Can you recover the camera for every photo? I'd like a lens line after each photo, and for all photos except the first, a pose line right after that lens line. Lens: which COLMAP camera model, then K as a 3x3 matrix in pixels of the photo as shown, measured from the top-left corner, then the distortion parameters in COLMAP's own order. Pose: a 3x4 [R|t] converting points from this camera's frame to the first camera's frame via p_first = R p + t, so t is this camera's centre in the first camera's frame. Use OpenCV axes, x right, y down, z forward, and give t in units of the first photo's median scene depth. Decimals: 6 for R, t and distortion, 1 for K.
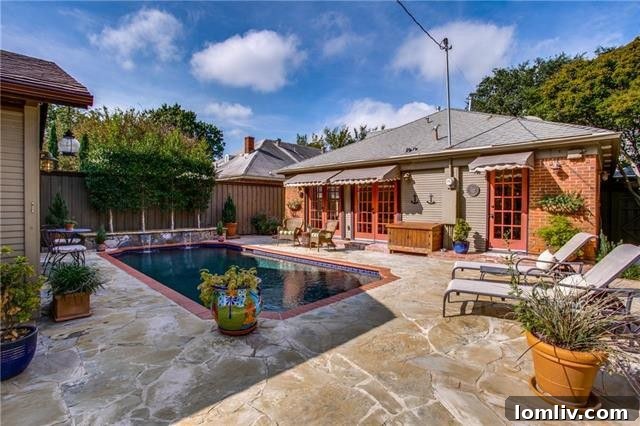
lens RADIAL K [[320.2, 0, 322.4], [0, 320.2, 210.1], [0, 0, 1]] dist [-0.077459, 0.034278]
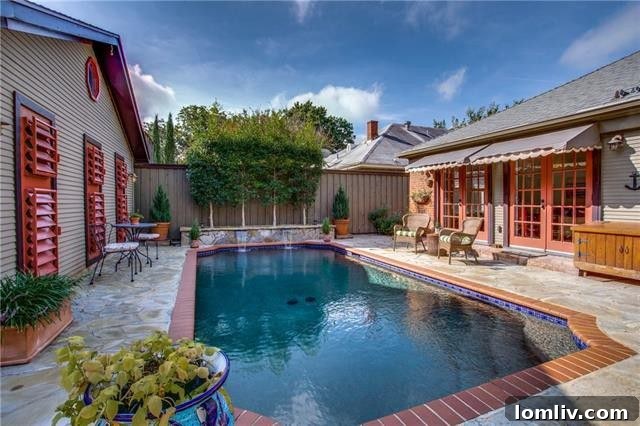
lens RADIAL K [[320.2, 0, 322.4], [0, 320.2, 210.1], [0, 0, 1]] dist [-0.077459, 0.034278]
pose [[0.908683, 0.004308, -0.417465, 0.018545], [-0.000074, 0.999948, 0.010160, 0.009019], [0.417487, -0.009201, 0.908636, 0.253484]]
